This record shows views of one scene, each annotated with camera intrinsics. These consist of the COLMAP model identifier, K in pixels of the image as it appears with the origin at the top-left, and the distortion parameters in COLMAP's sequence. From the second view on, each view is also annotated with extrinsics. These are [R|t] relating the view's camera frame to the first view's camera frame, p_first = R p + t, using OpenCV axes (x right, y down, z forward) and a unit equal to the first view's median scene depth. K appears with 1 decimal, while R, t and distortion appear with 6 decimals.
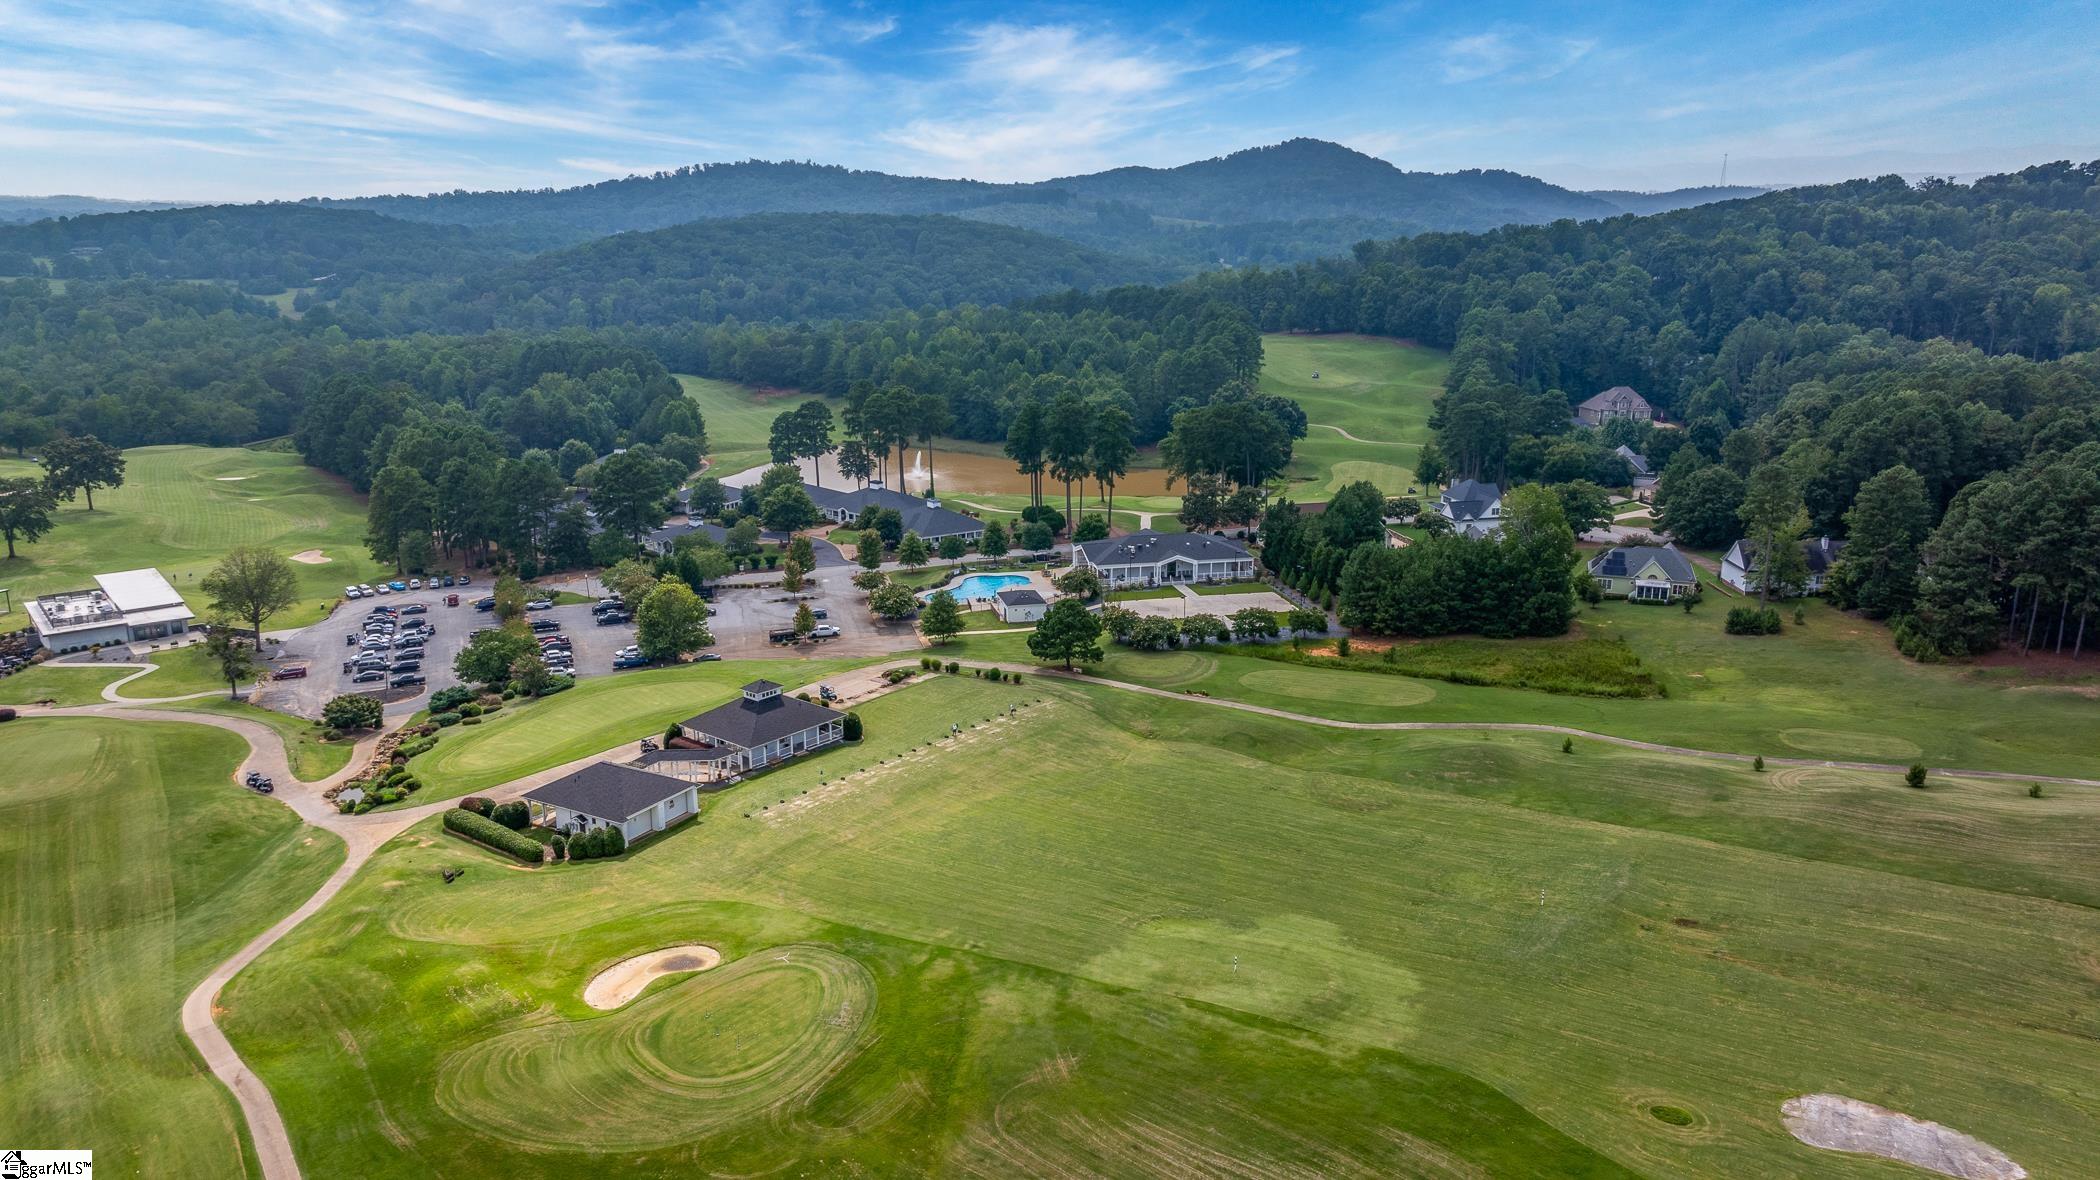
lens RADIAL K [[1479.1, 0, 1055.2], [0, 1479.1, 598.1], [0, 0, 1]] dist [-0.037835, 0.080371]
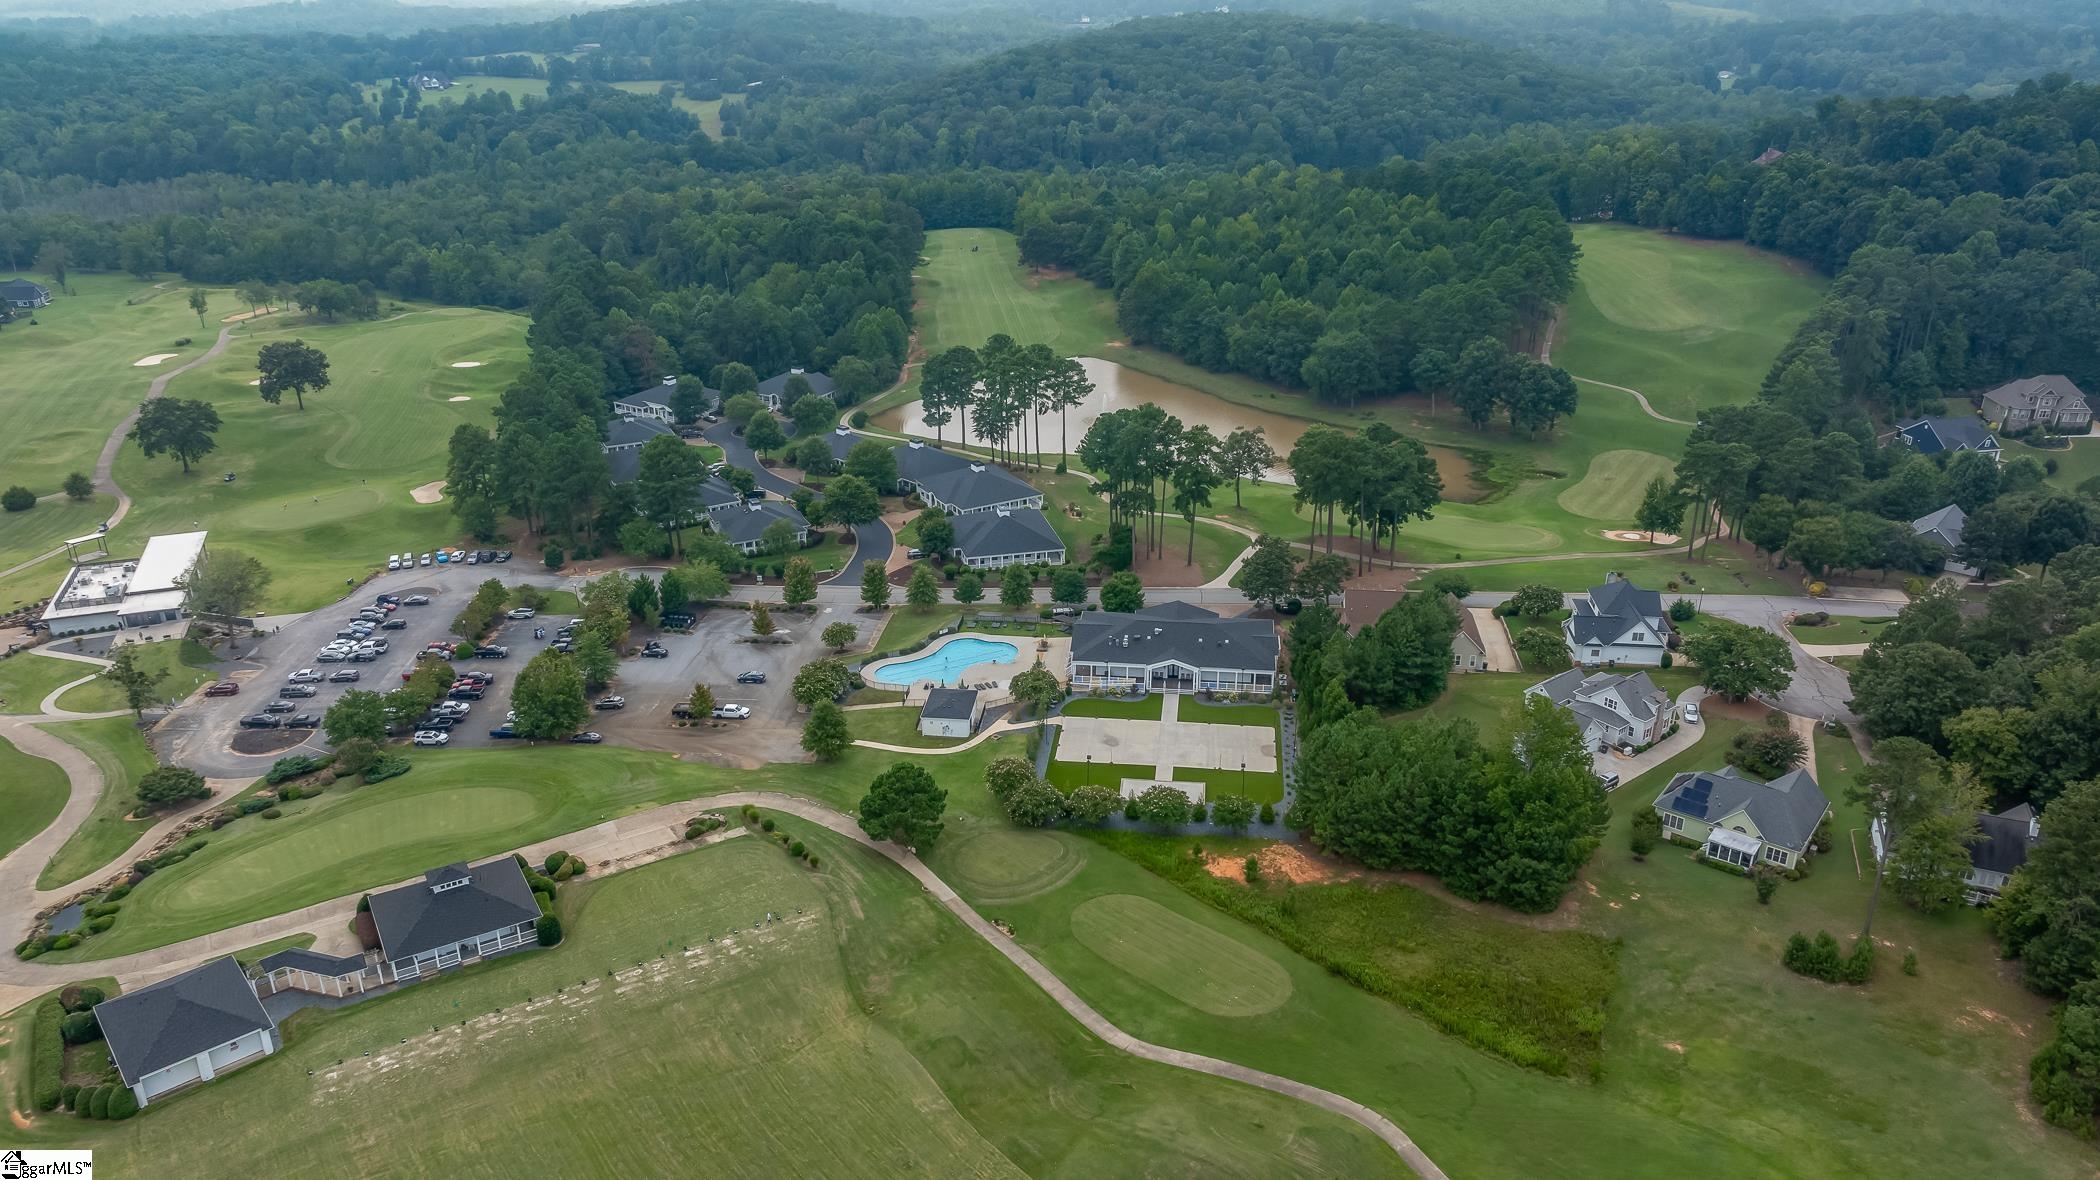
lens RADIAL K [[1479.1, 0, 1055.2], [0, 1479.1, 598.1], [0, 0, 1]] dist [-0.037835, 0.080371]
pose [[0.940461, 0.131846, -0.313287, 0.274764], [-0.083554, 0.983097, 0.162911, -0.191160], [0.329471, -0.127035, 0.935581, 0.222262]]
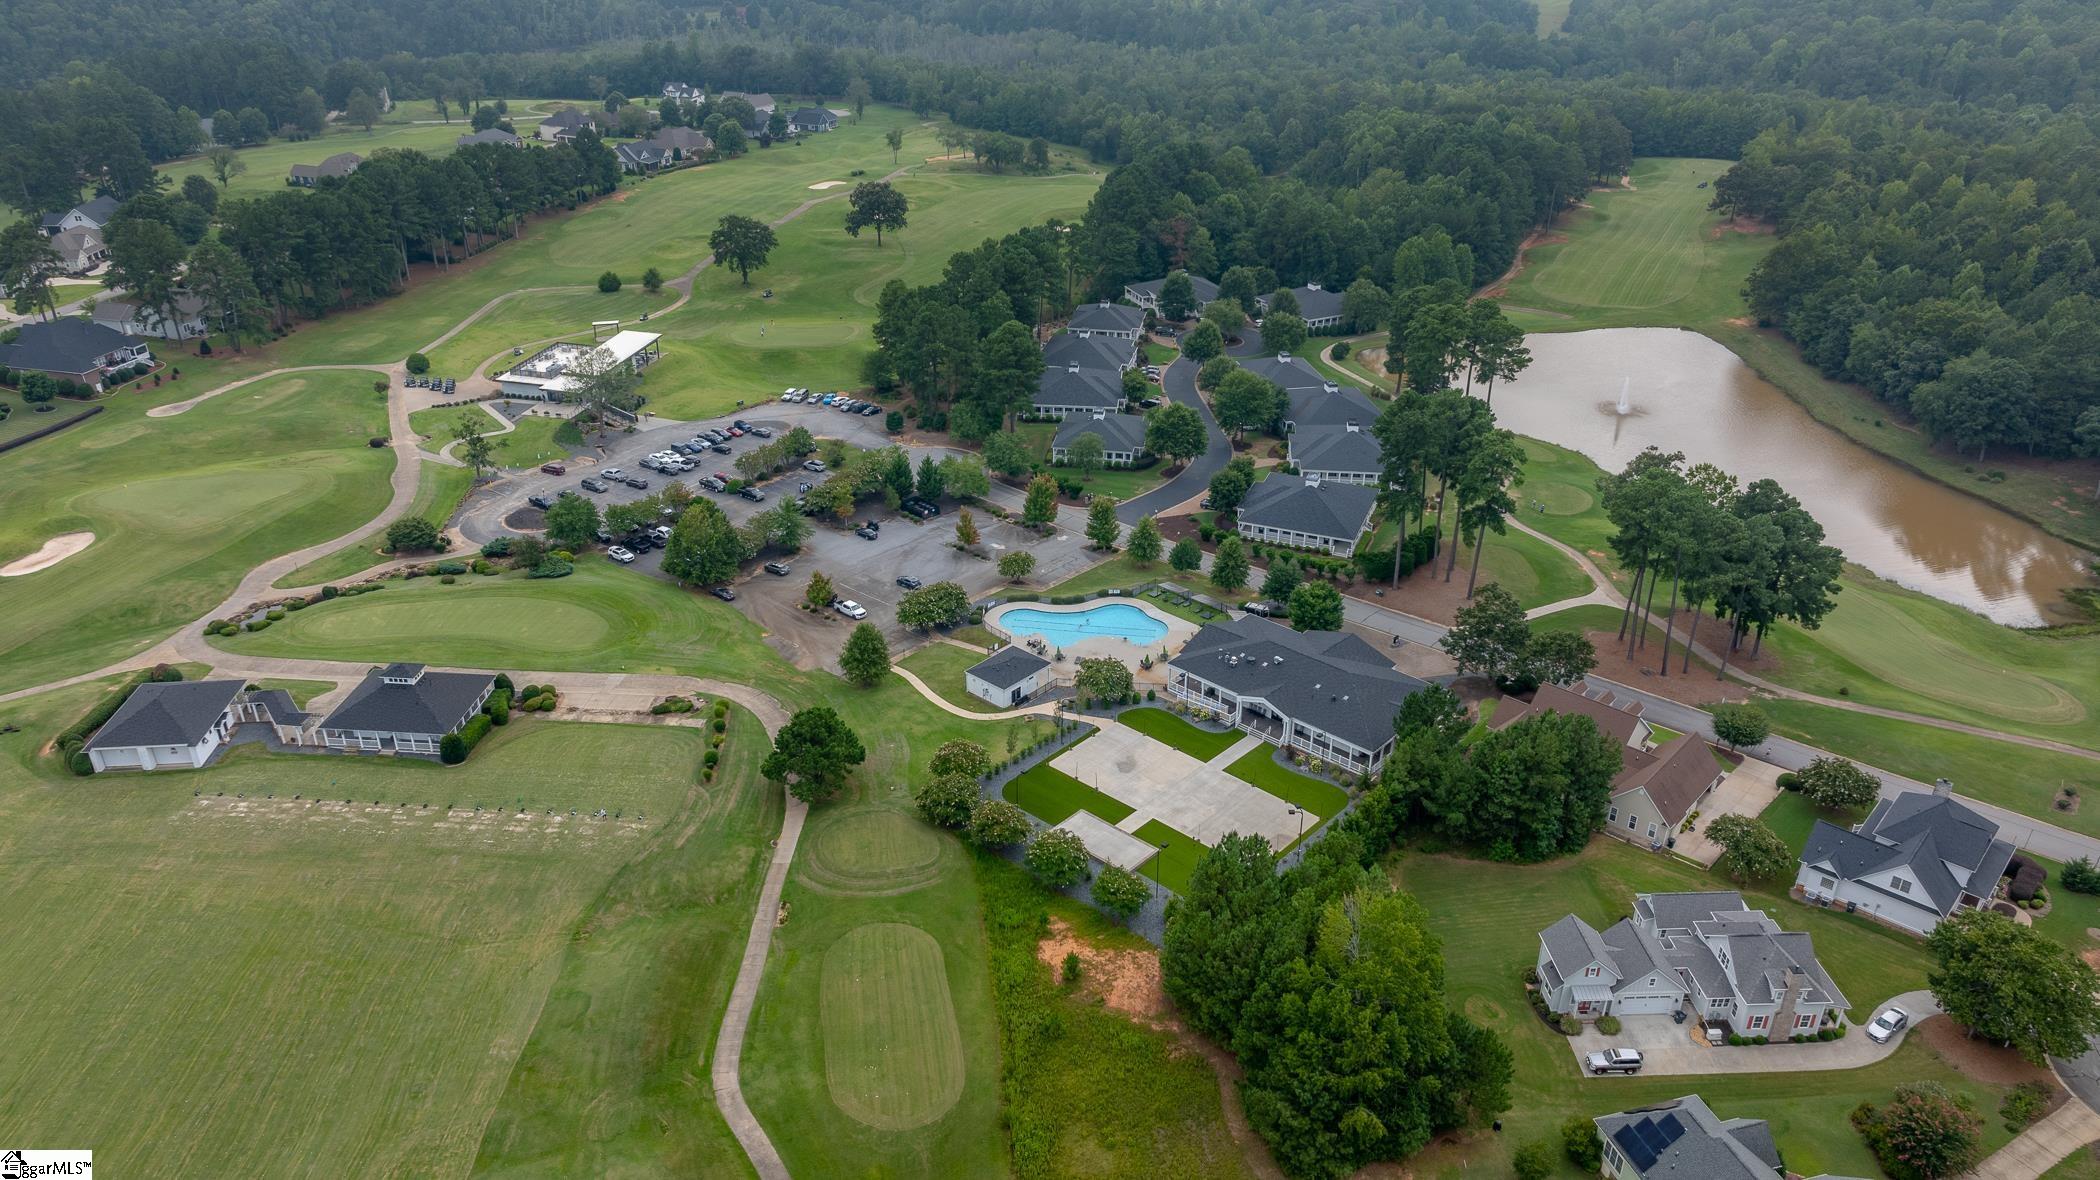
lens RADIAL K [[1479.1, 0, 1055.2], [0, 1479.1, 598.1], [0, 0, 1]] dist [-0.037835, 0.080371]
pose [[0.565411, 0.379610, -0.732261, 0.502997], [-0.215327, 0.924942, 0.313235, -0.260076], [0.796207, -0.019431, 0.604713, 0.529205]]
